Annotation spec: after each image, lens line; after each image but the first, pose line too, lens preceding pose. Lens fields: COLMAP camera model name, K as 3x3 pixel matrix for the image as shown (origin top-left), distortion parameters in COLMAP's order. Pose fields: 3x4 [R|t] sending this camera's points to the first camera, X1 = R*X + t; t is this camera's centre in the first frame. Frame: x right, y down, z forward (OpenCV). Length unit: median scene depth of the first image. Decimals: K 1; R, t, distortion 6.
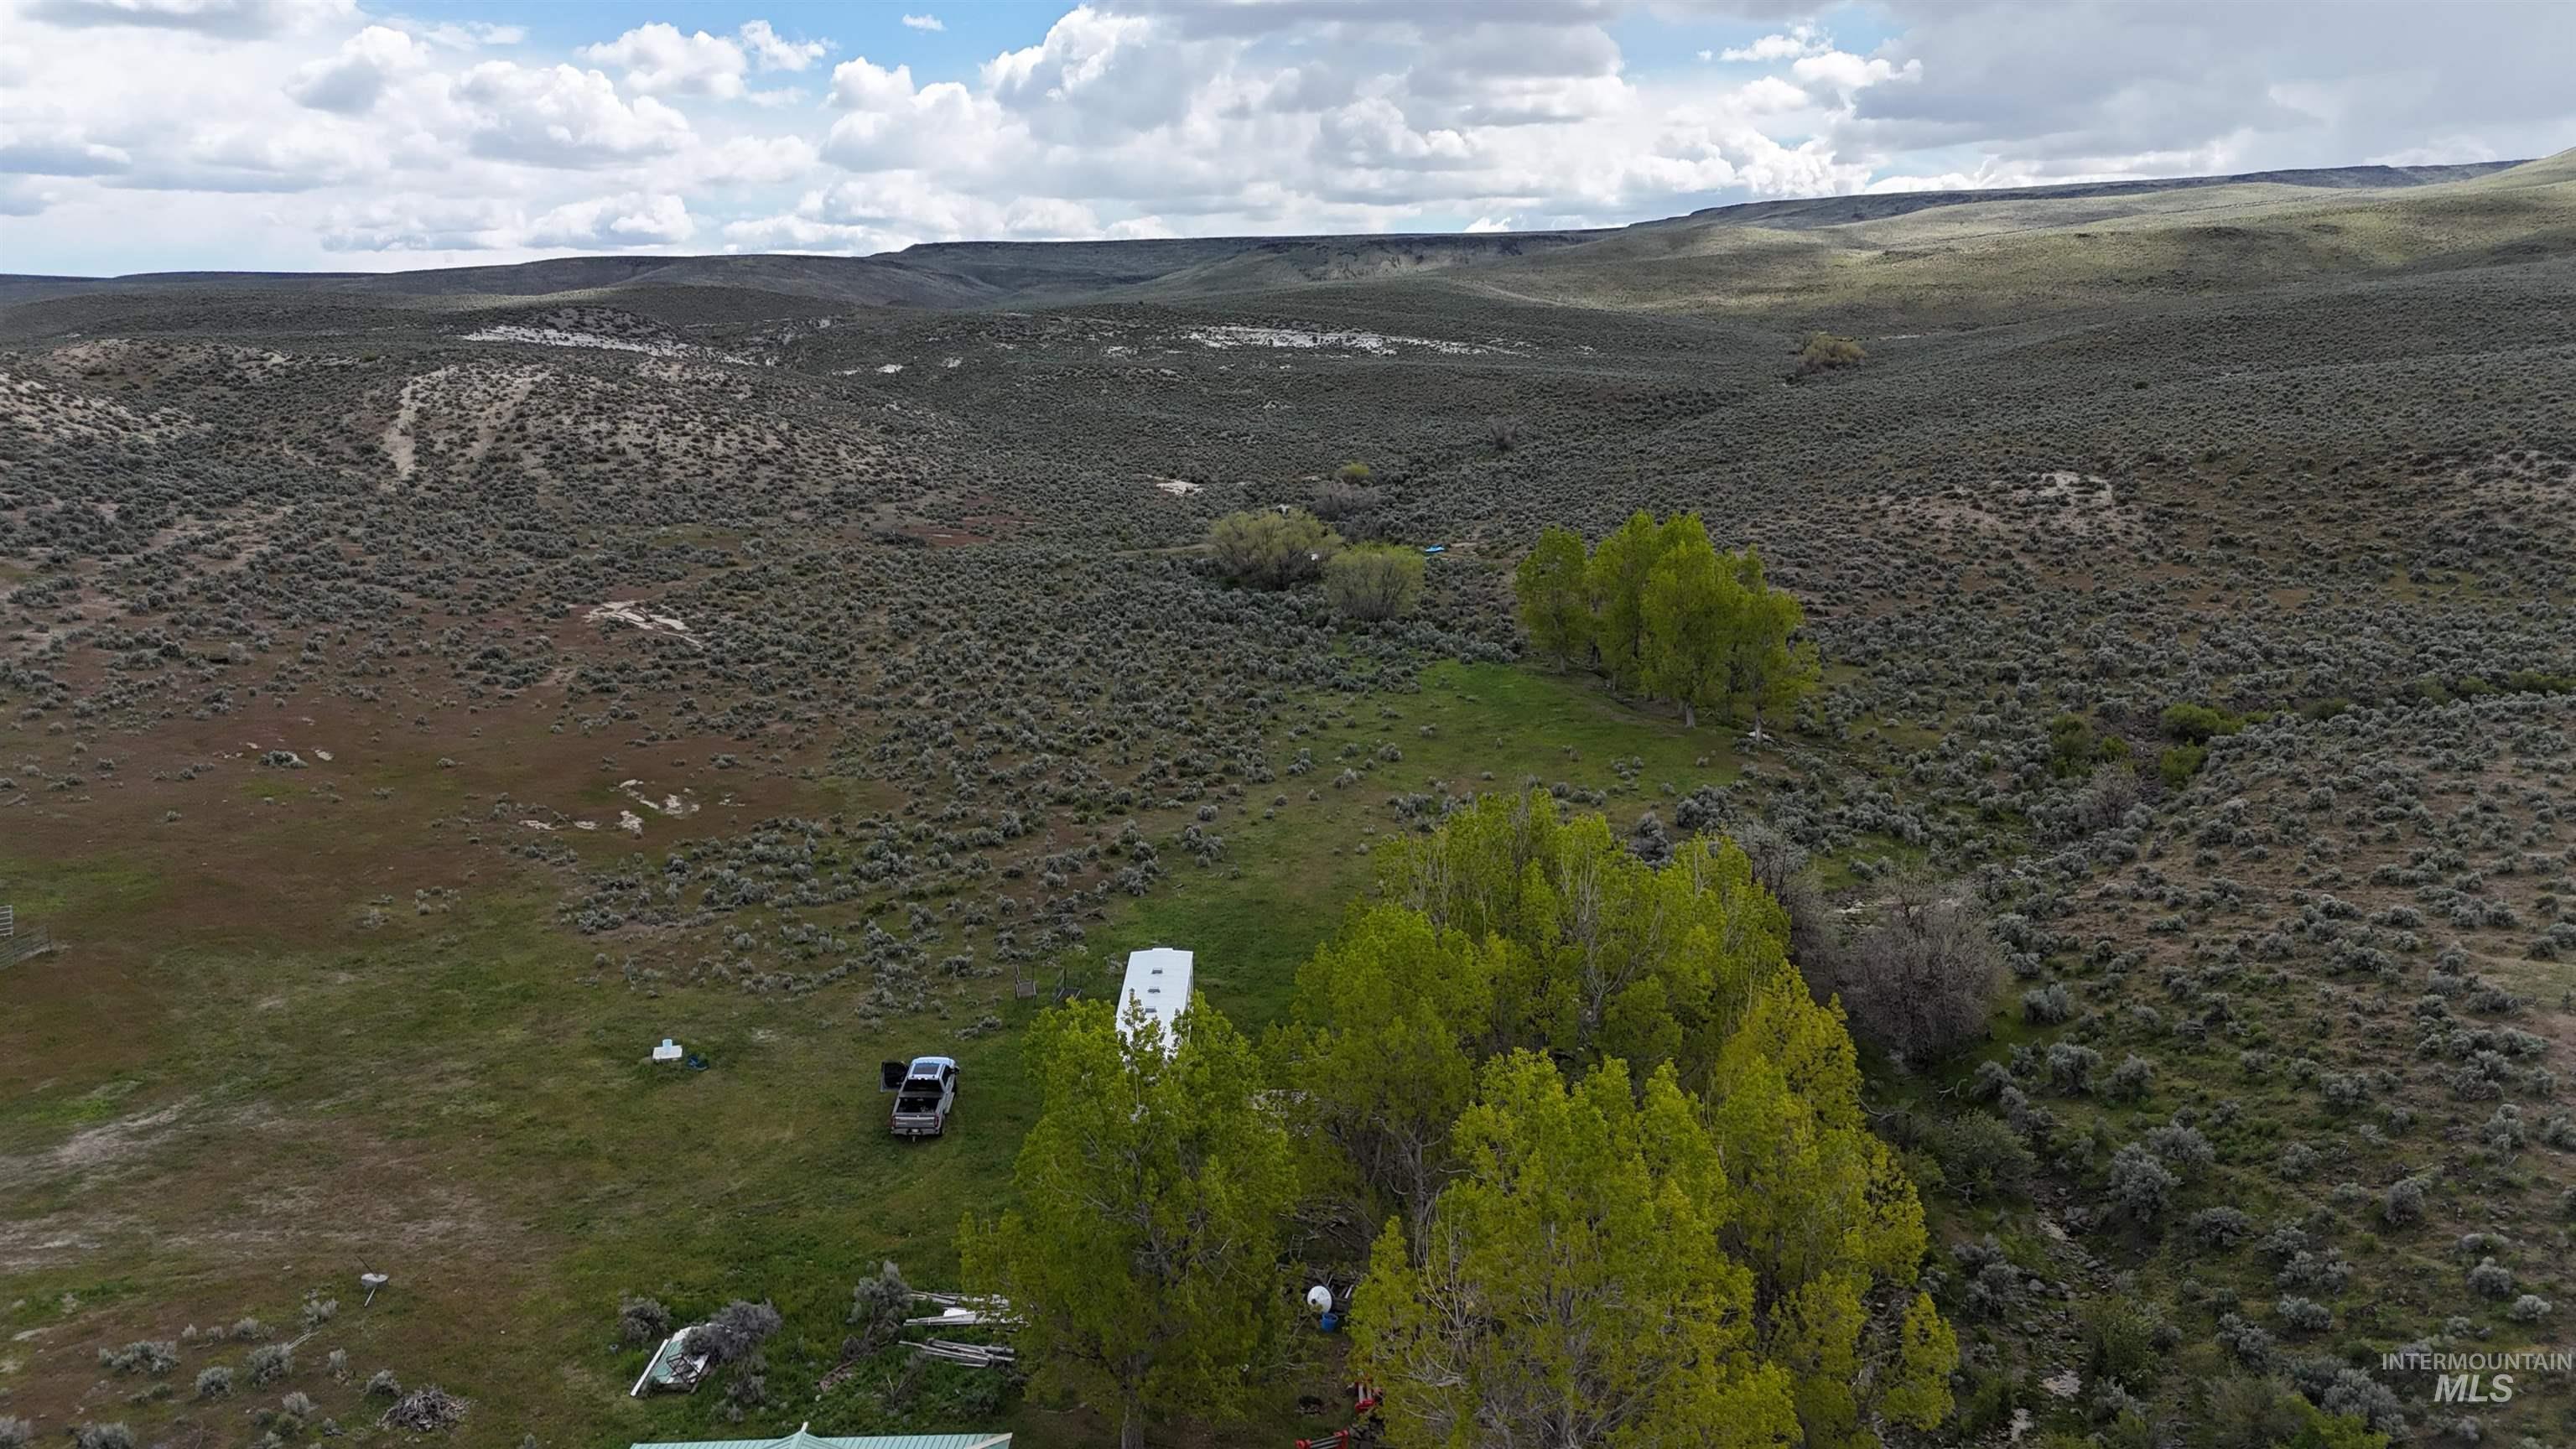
lens RADIAL K [[1884.8, 0, 1288.0], [0, 1884.8, 724.5], [0, 0, 1]] dist [0.088739, -0.090221]
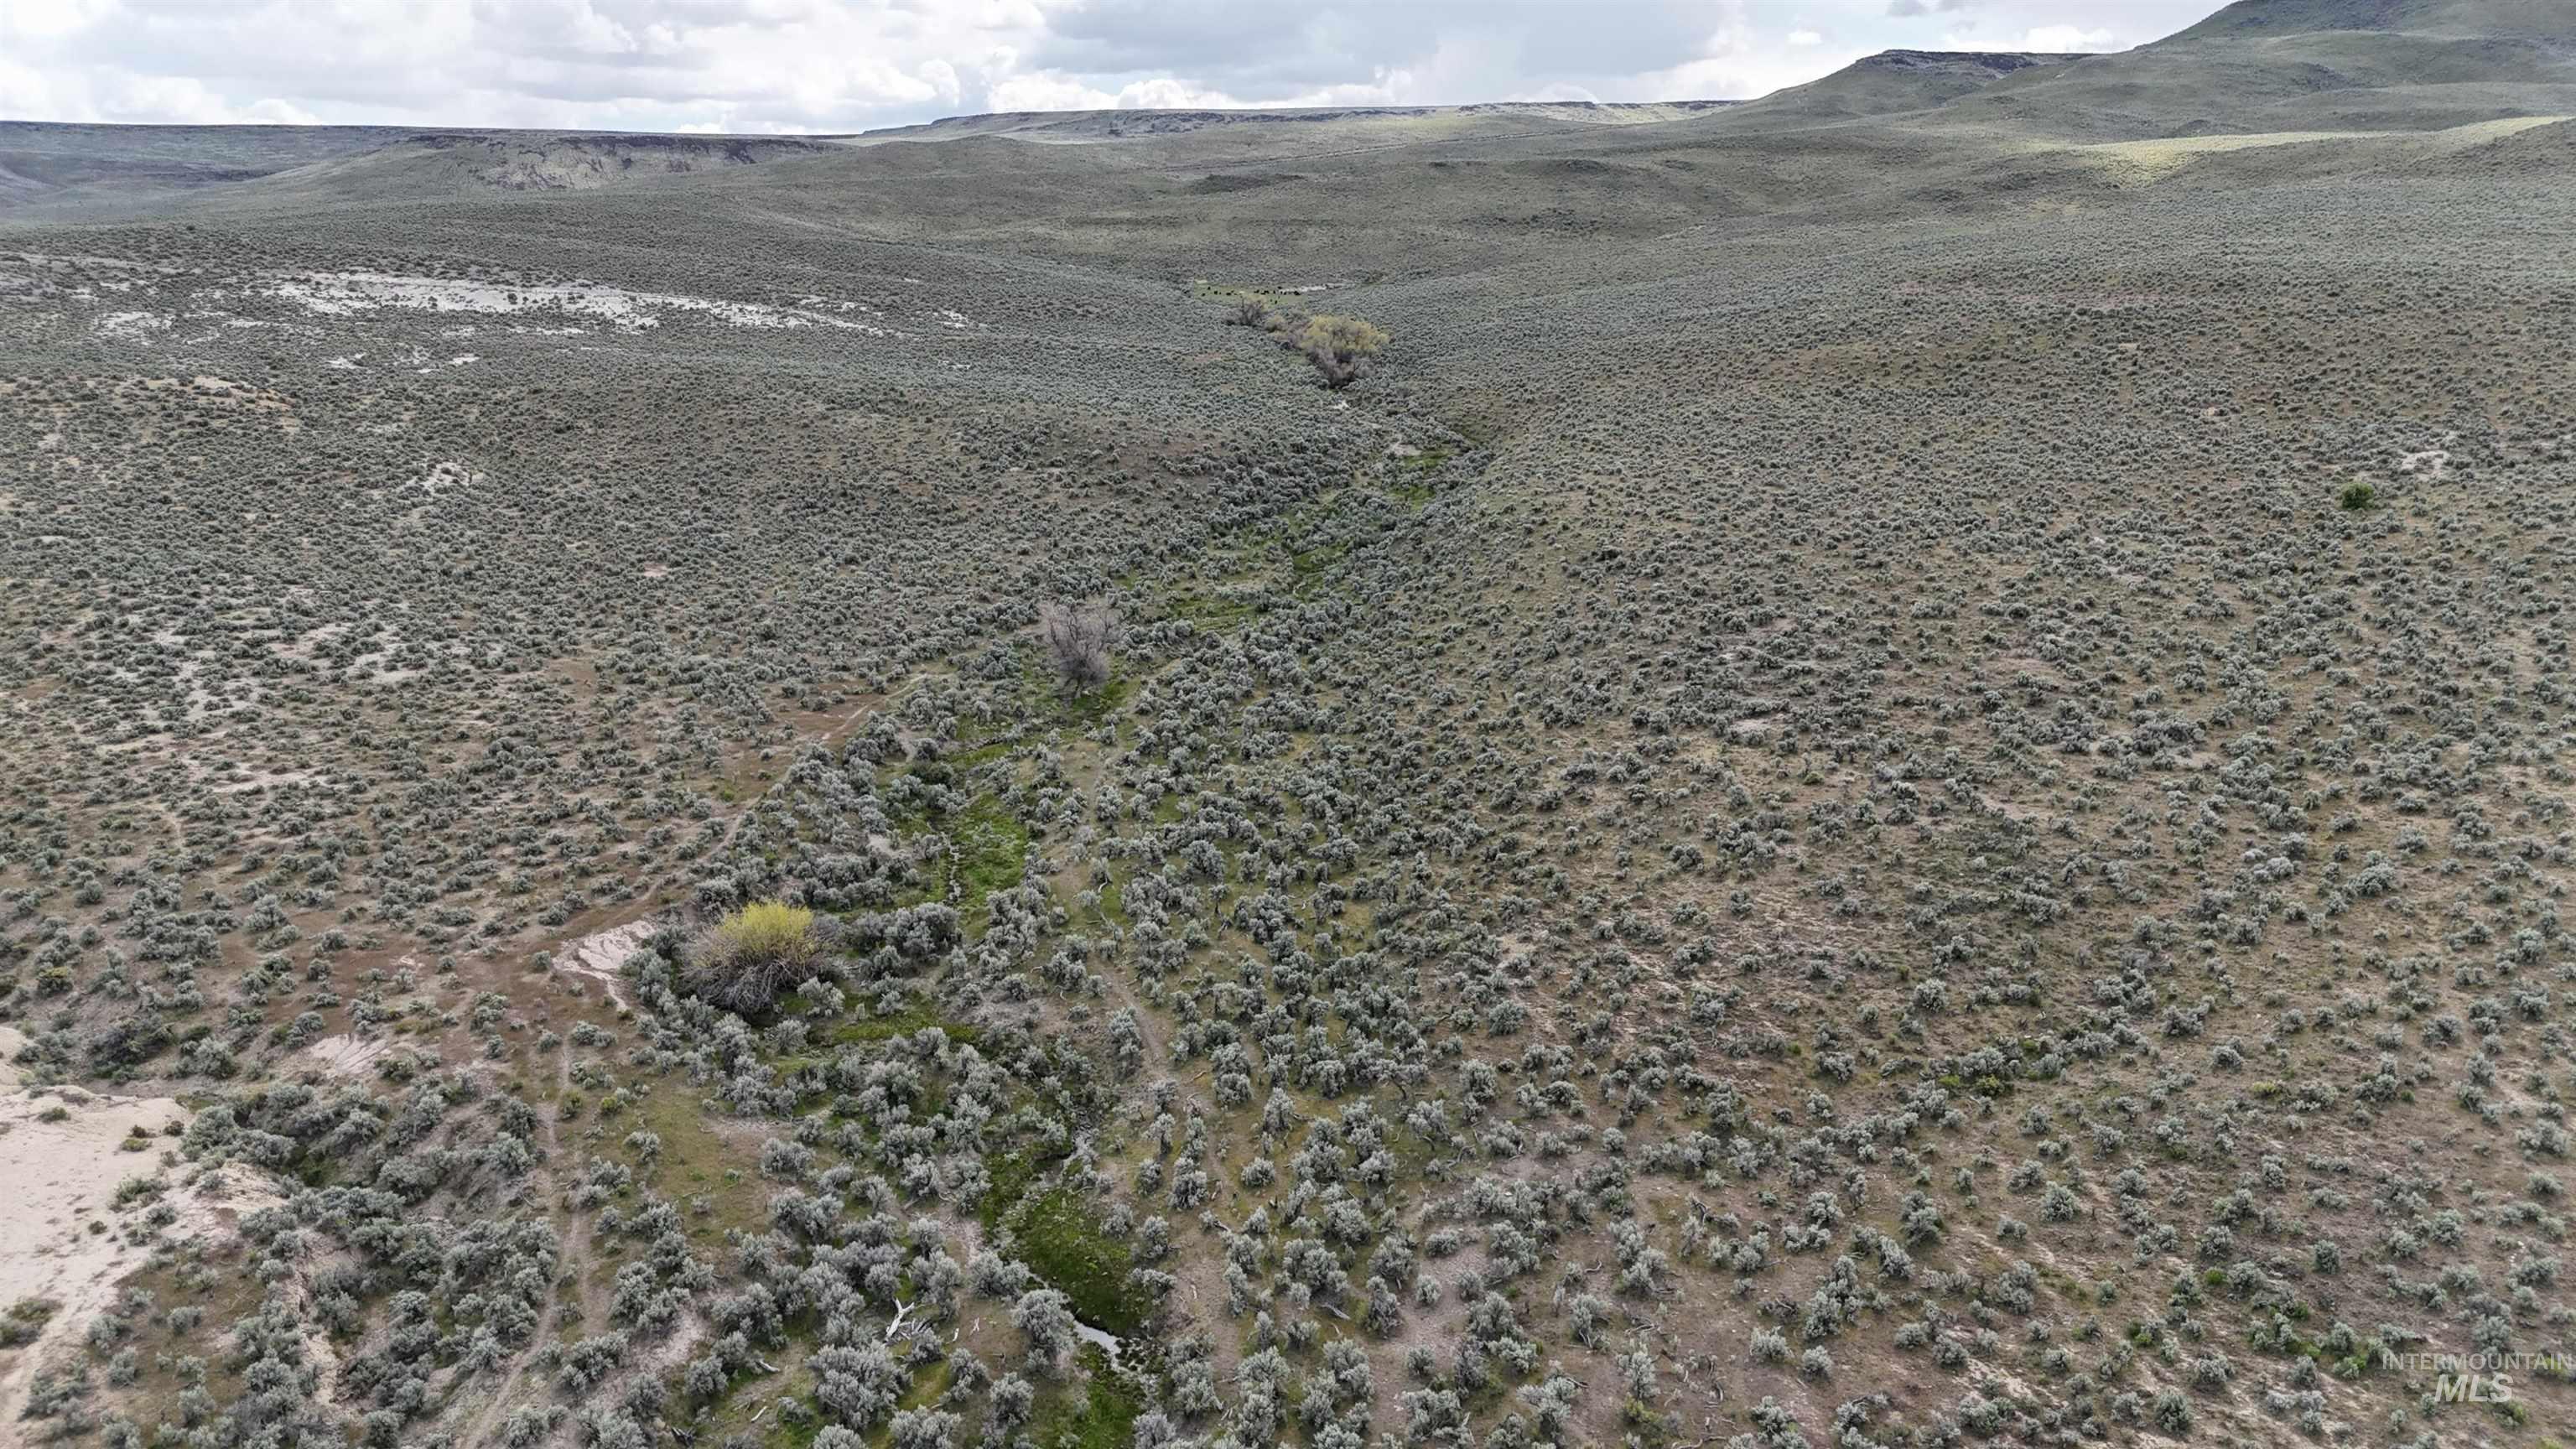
lens RADIAL K [[1884.8, 0, 1288.0], [0, 1884.8, 724.5], [0, 0, 1]] dist [0.088739, -0.090221]
pose [[0.922496, -0.086057, 0.376292, 0.002848], [0.069713, 0.995945, 0.056866, -0.244378], [-0.379660, -0.026227, 0.924754, 0.956463]]
